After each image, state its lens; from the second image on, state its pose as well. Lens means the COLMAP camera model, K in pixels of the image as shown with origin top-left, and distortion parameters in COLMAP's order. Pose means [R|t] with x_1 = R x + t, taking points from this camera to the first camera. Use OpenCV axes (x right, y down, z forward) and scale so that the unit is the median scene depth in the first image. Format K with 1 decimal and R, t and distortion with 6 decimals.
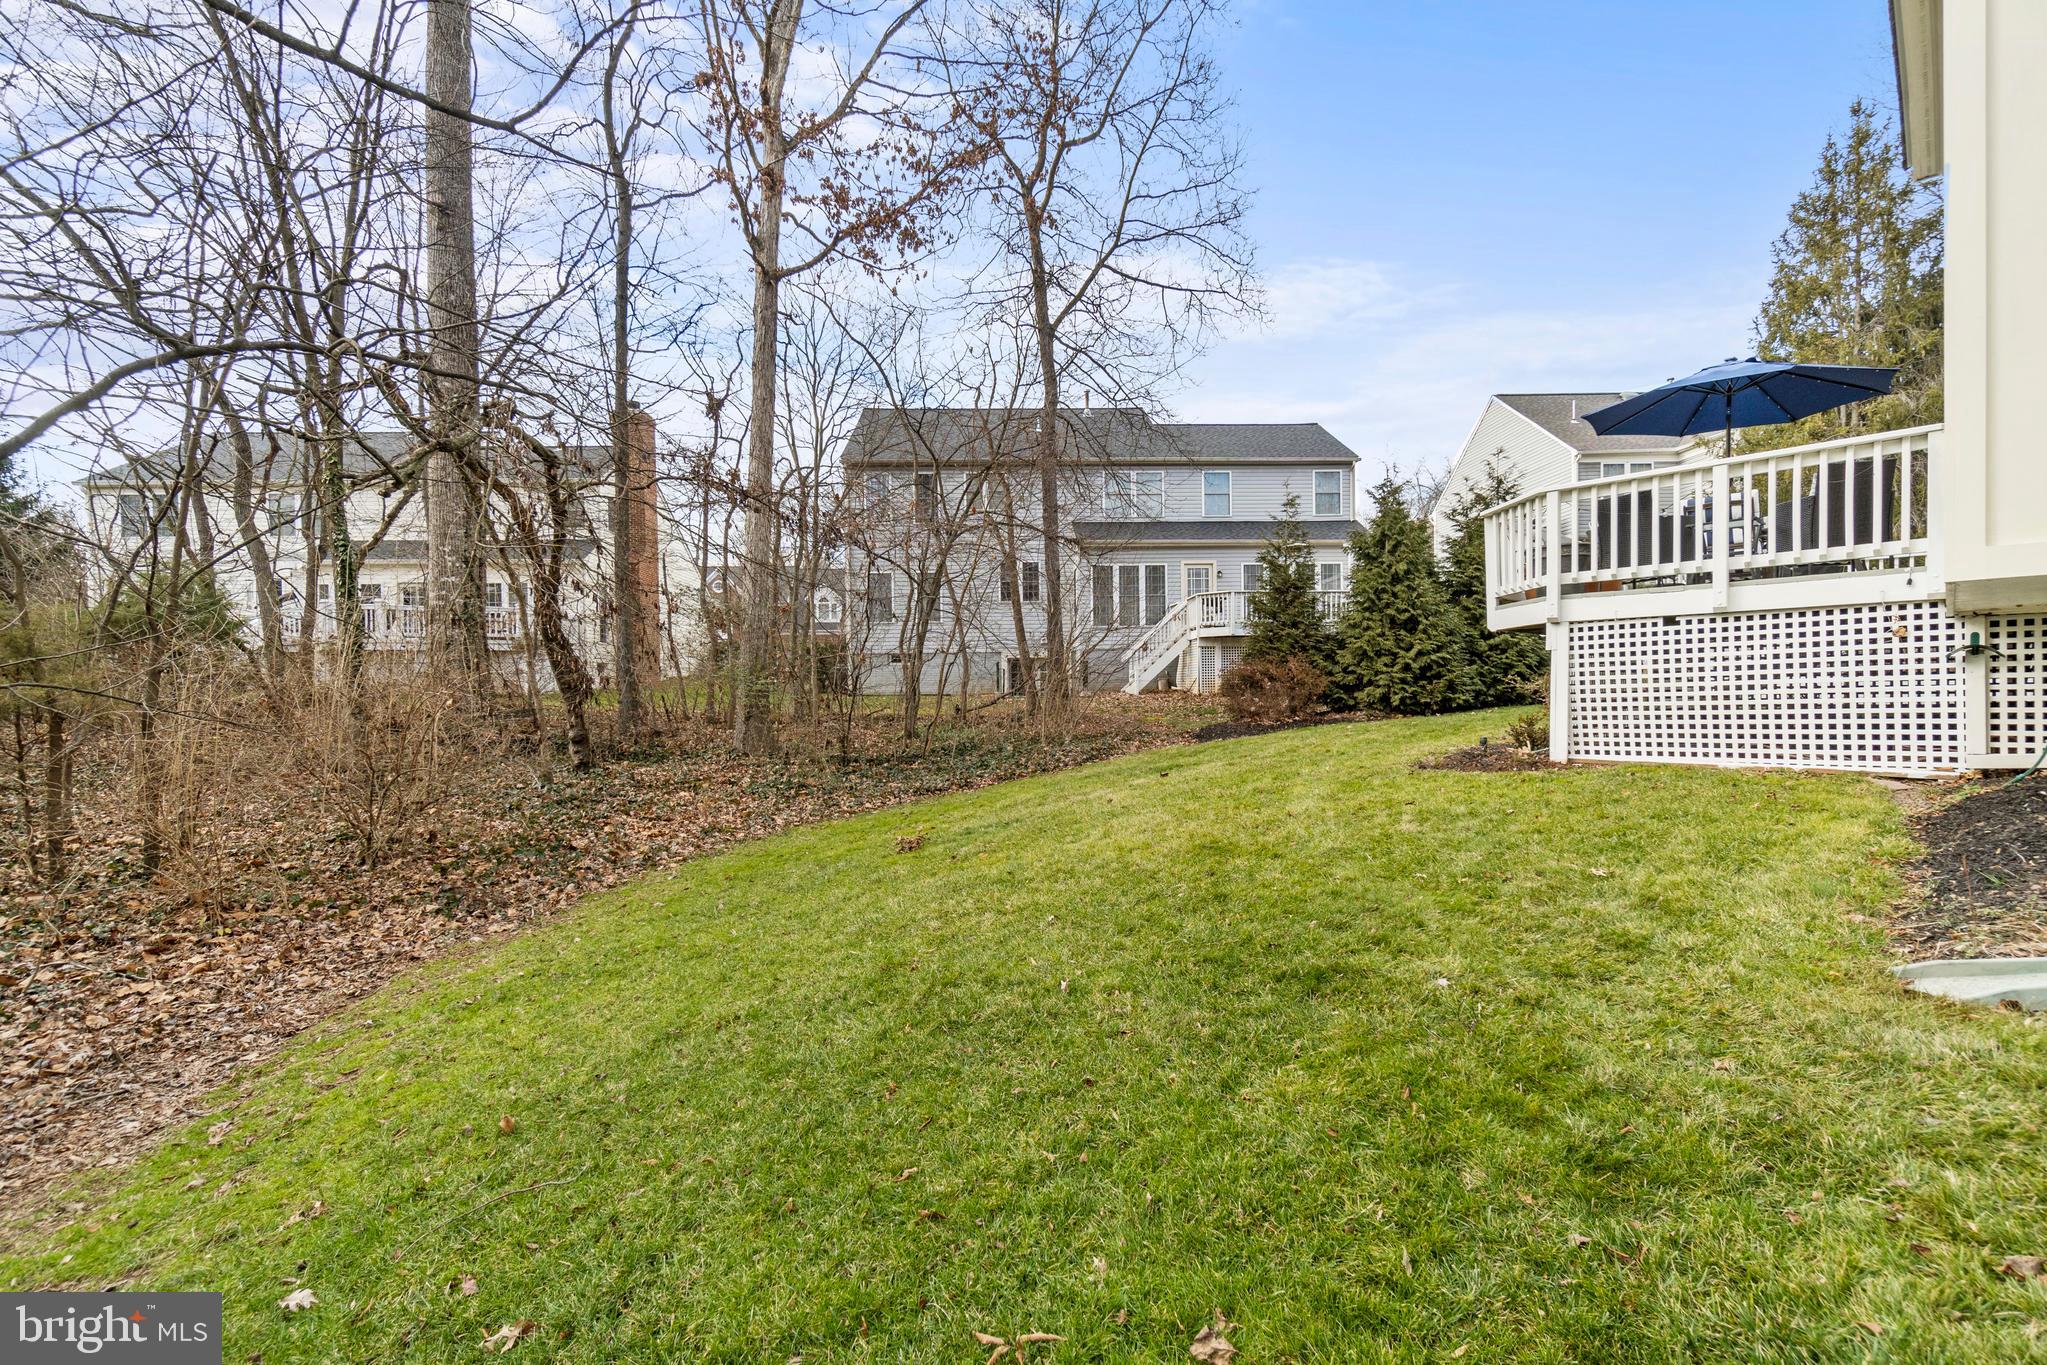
lens RADIAL K [[881.0, 0, 1023.5], [0, 881.0, 682.5], [0, 0, 1]] dist [0.003082, 0.000263]
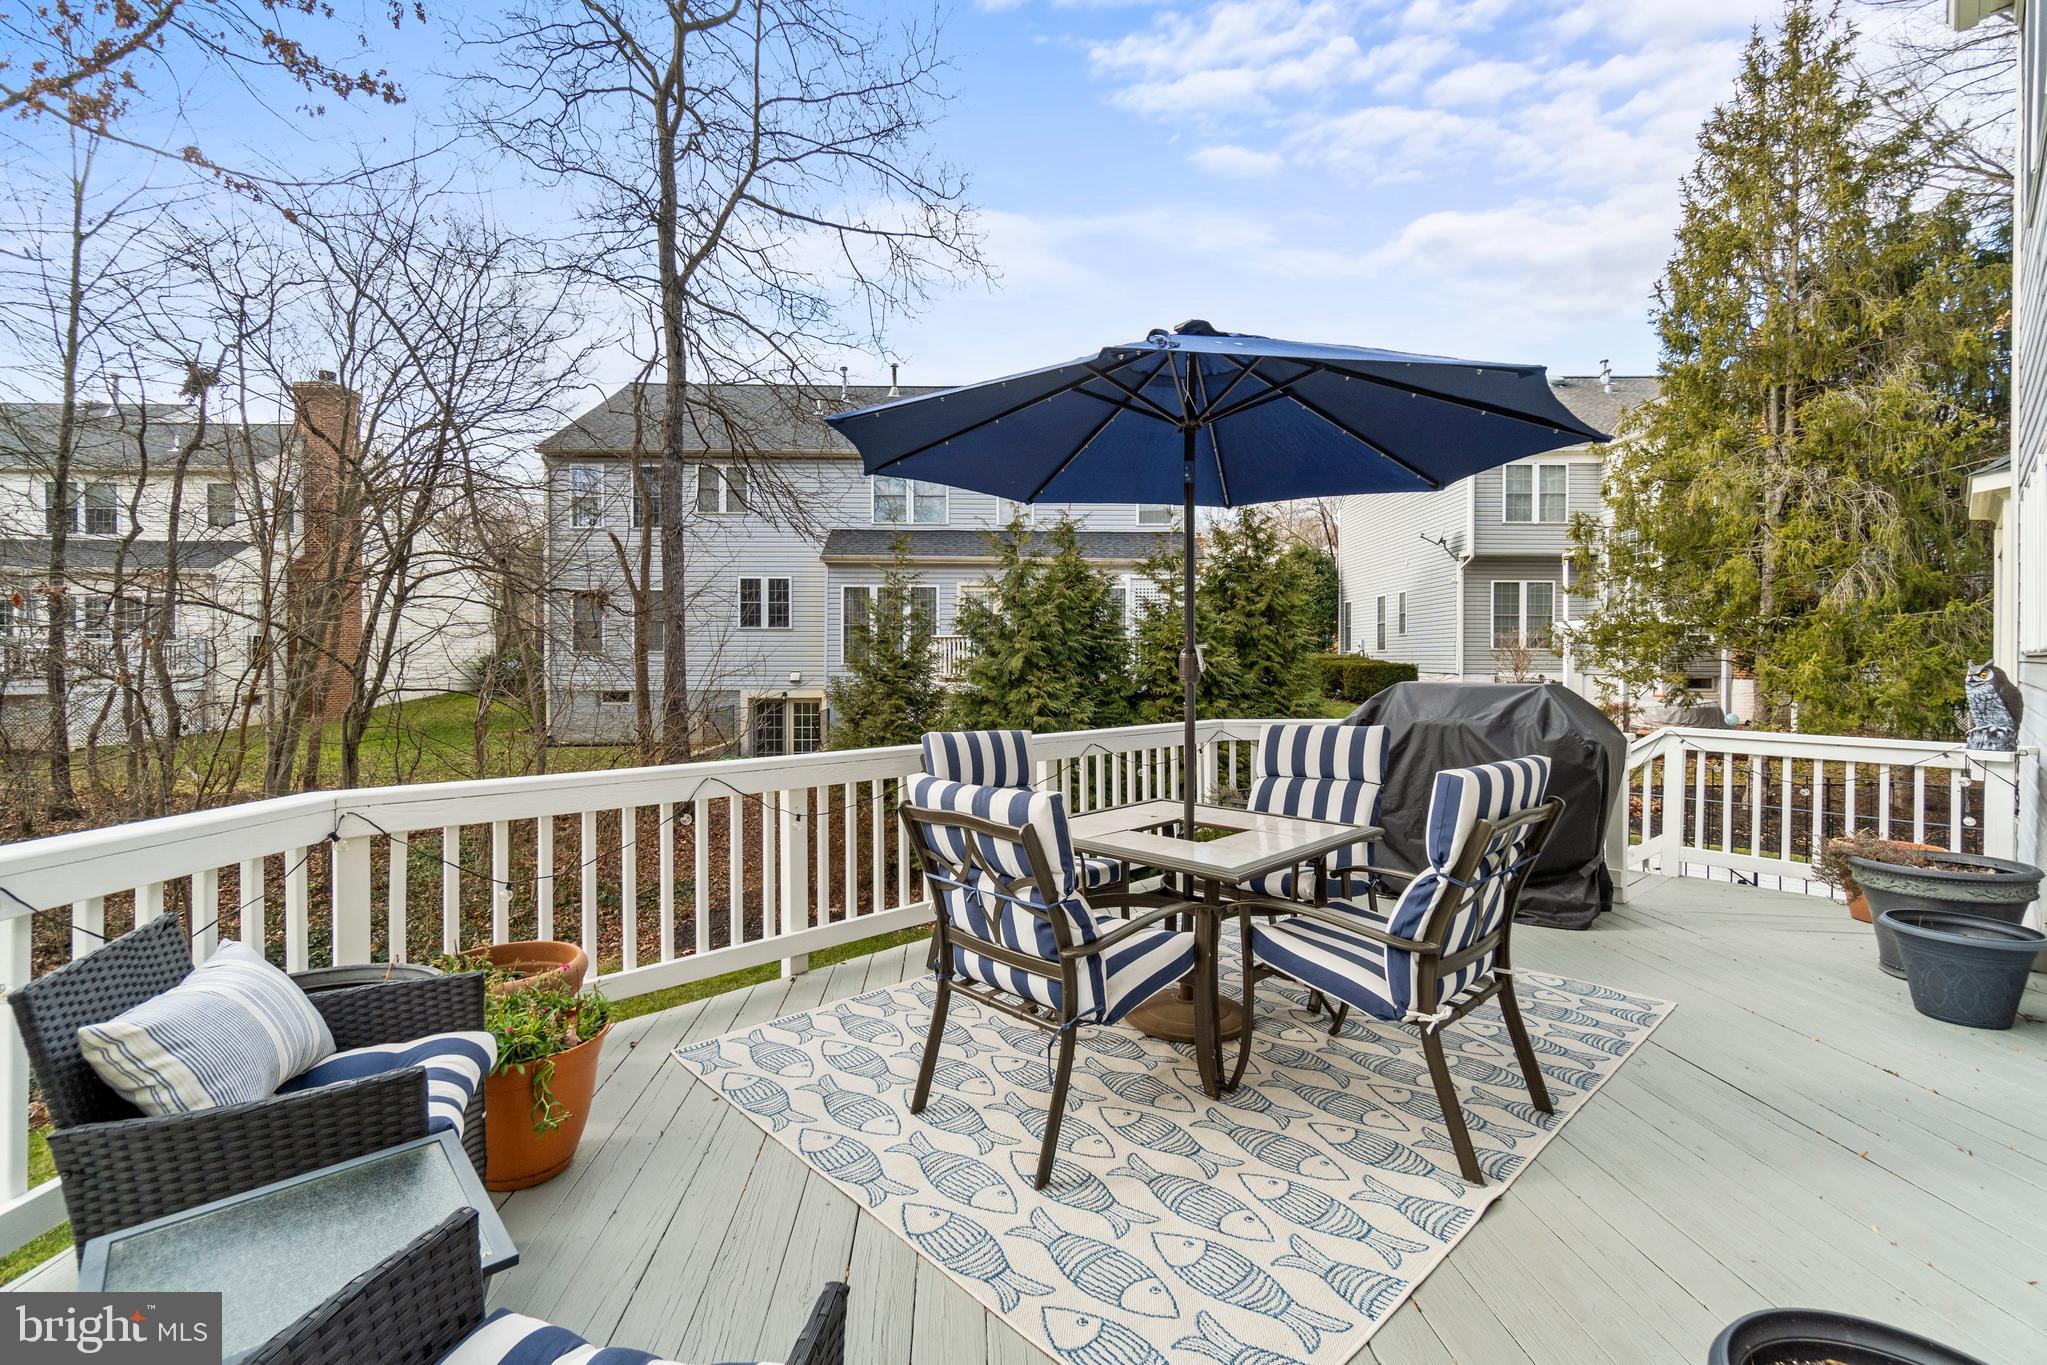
lens RADIAL K [[862.7, 0, 1021.7], [0, 862.7, 639.6], [0, 0, 1]] dist [-0.003437, -0.000139]
pose [[0.999507, 0.021513, -0.022856, 0.344937], [-0.021692, 0.999736, -0.007624, -0.105968], [0.022686, 0.008116, 0.999710, 0.296508]]
